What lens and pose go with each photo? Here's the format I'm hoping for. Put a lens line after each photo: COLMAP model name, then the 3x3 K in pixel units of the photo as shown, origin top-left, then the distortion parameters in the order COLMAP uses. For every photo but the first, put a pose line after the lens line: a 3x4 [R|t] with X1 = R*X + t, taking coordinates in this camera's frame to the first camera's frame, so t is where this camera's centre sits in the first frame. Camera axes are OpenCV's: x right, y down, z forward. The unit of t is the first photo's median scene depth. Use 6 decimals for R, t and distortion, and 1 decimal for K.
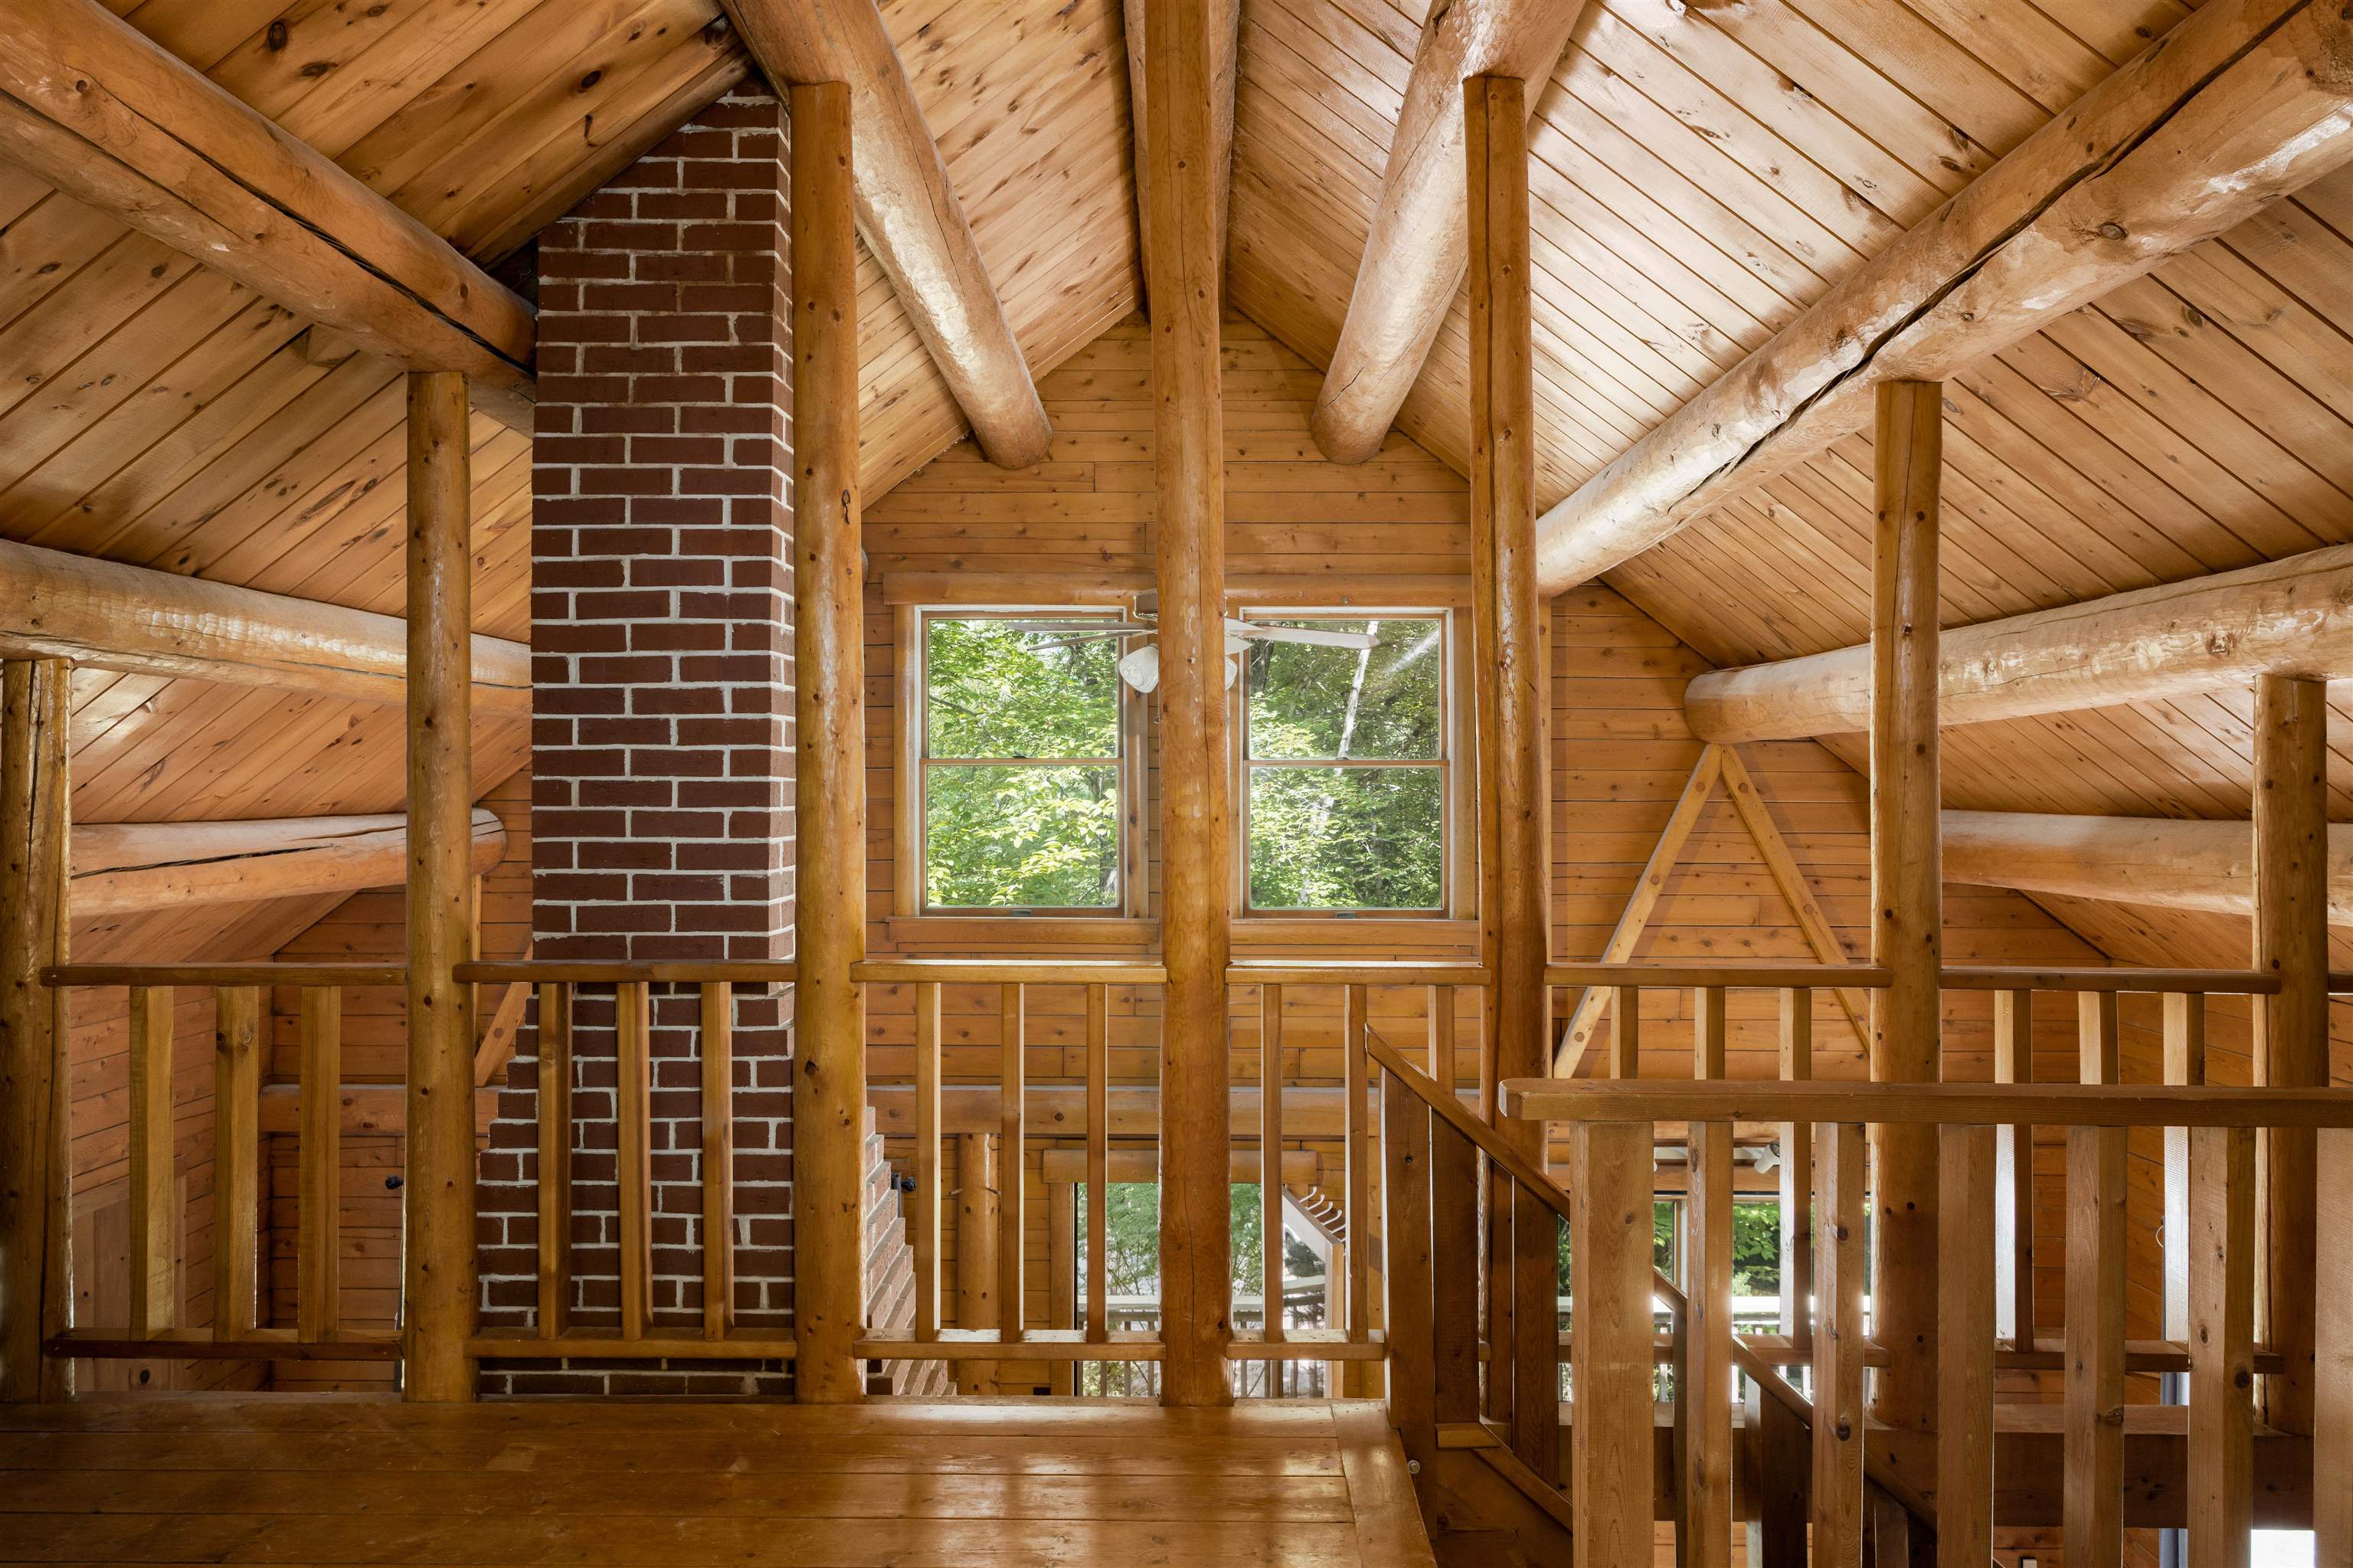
lens RADIAL K [[1636.6, 0, 1176.5], [0, 1636.6, 784.0], [0, 0, 1]] dist [-0.005668, -0.002984]
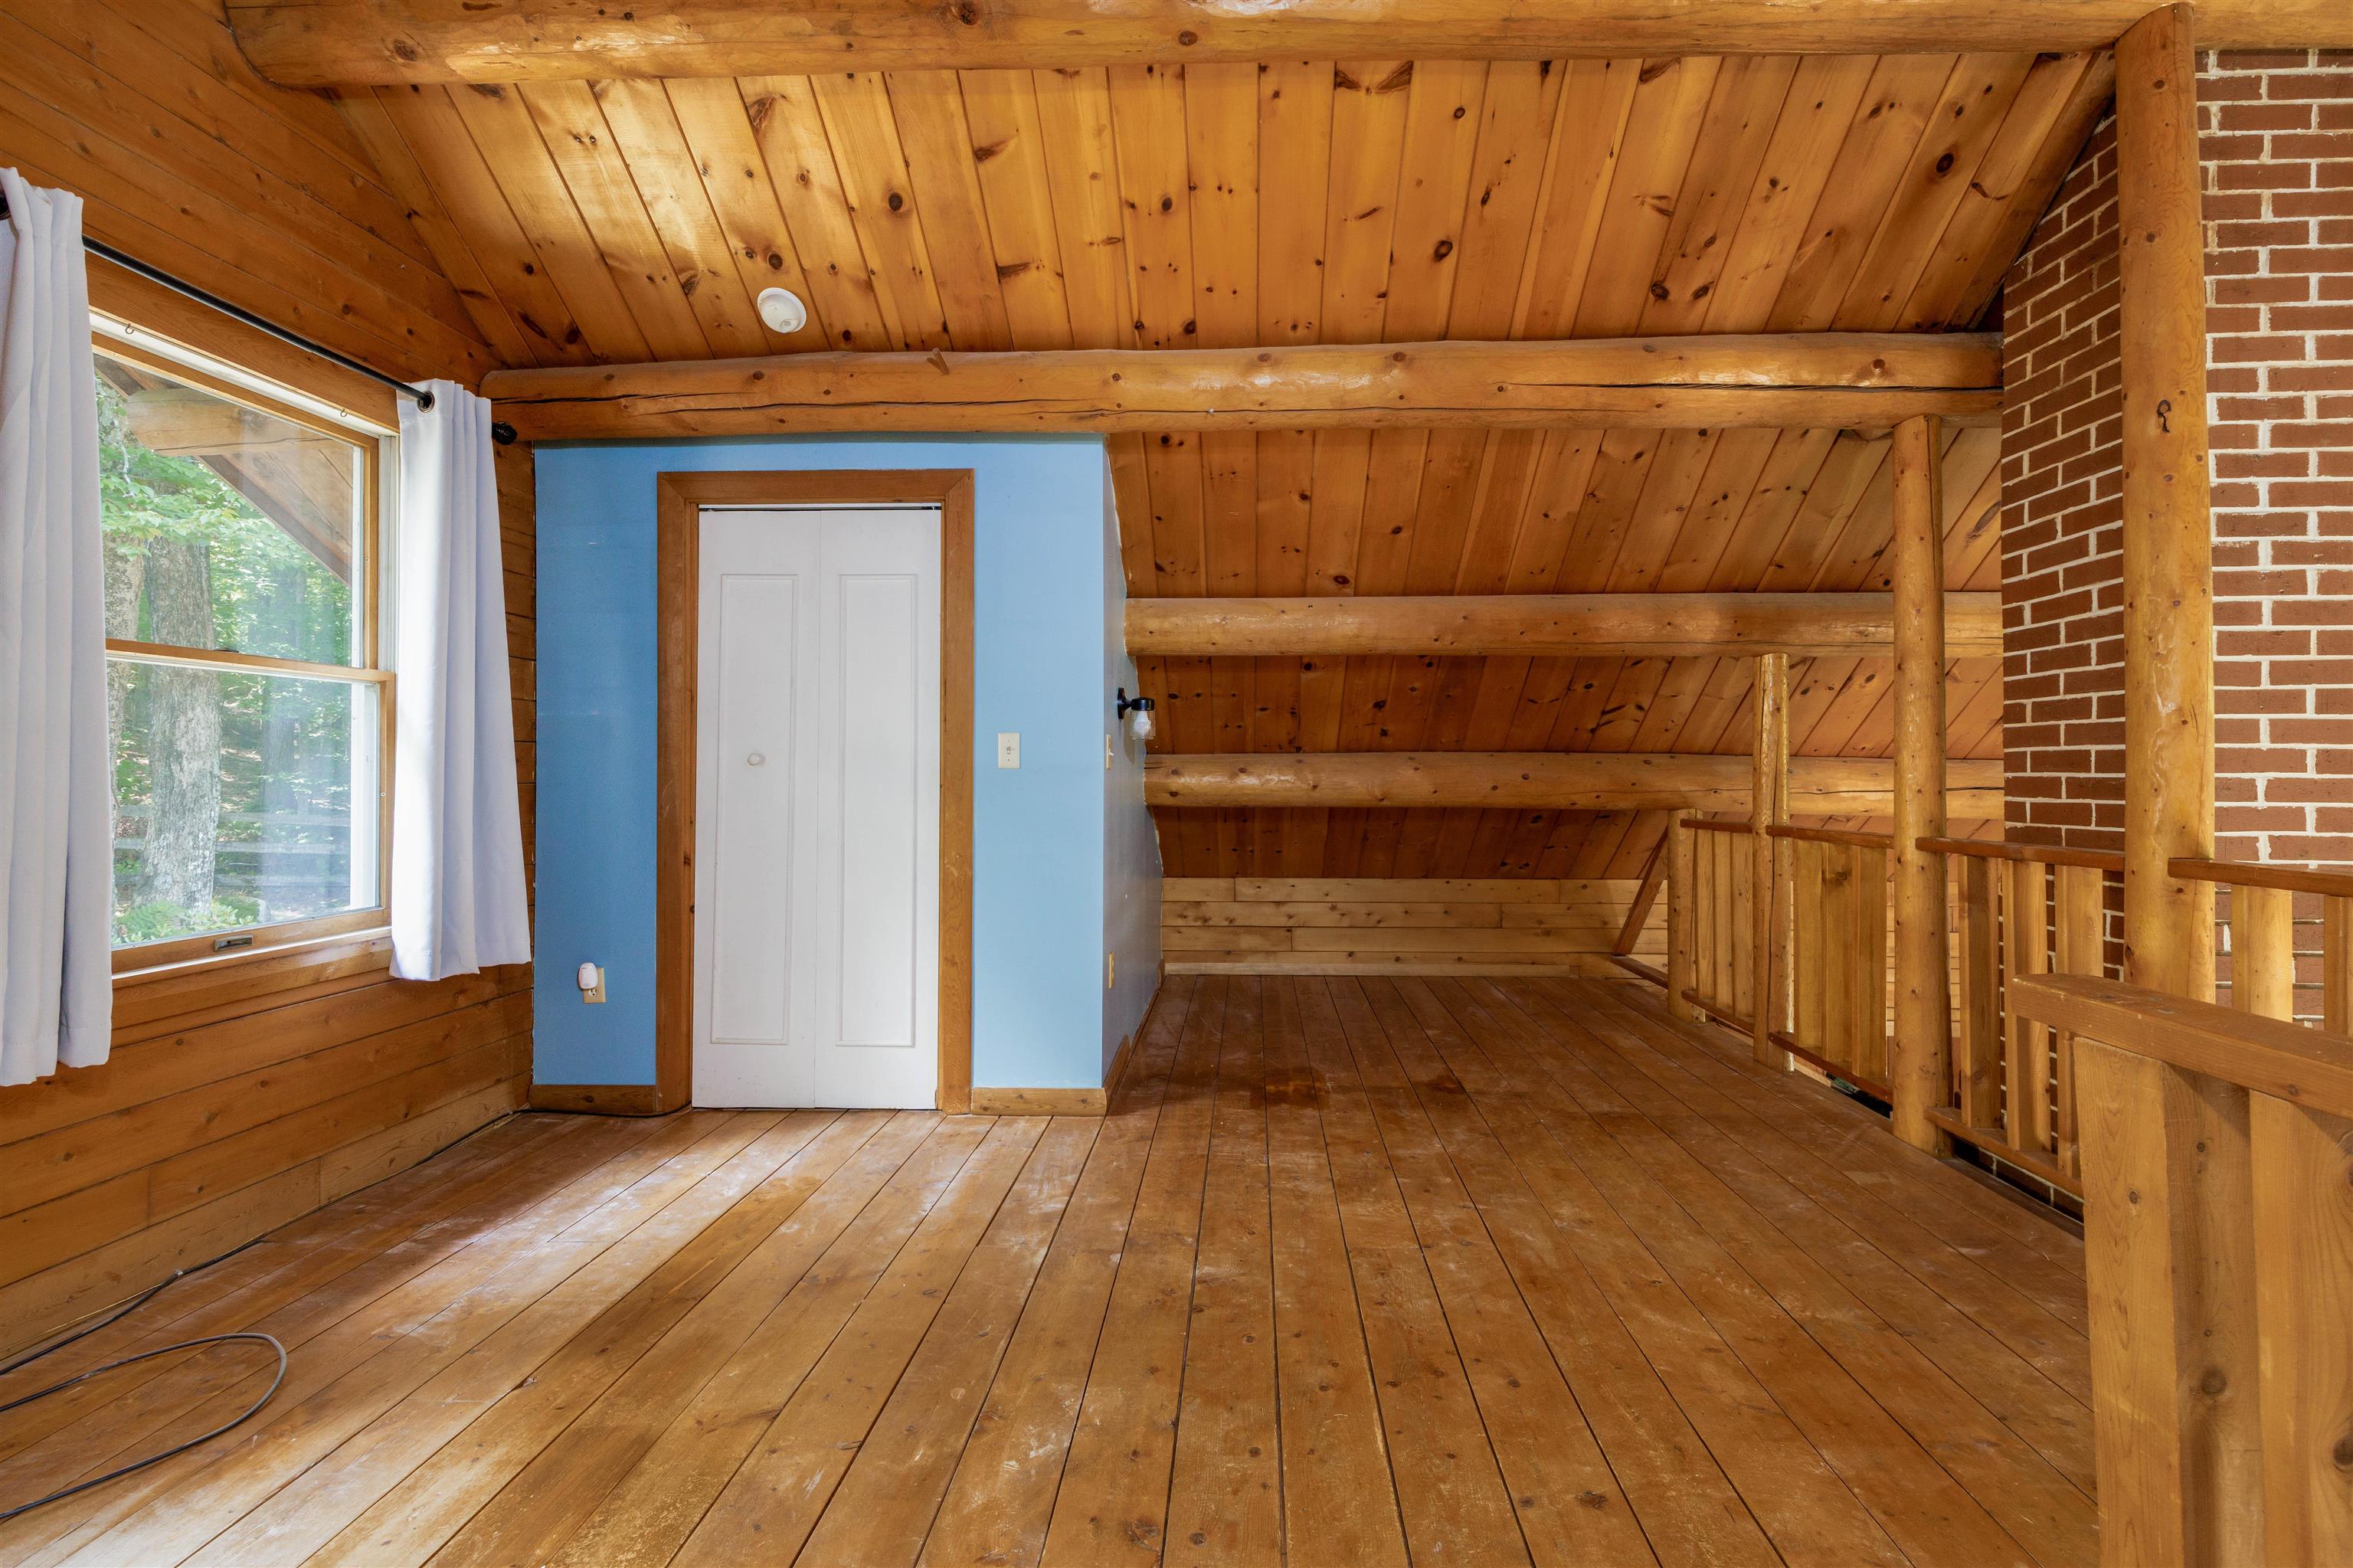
lens RADIAL K [[1014.7, 0, 1176.5], [0, 1014.7, 784.0], [0, 0, 1]] dist [0.000302, -0.000052]
pose [[-0.041861, 0.010817, -0.999065, 0.441827], [-0.008694, 0.999900, 0.011190, 0.058021], [0.999086, 0.009154, -0.041763, 0.380768]]
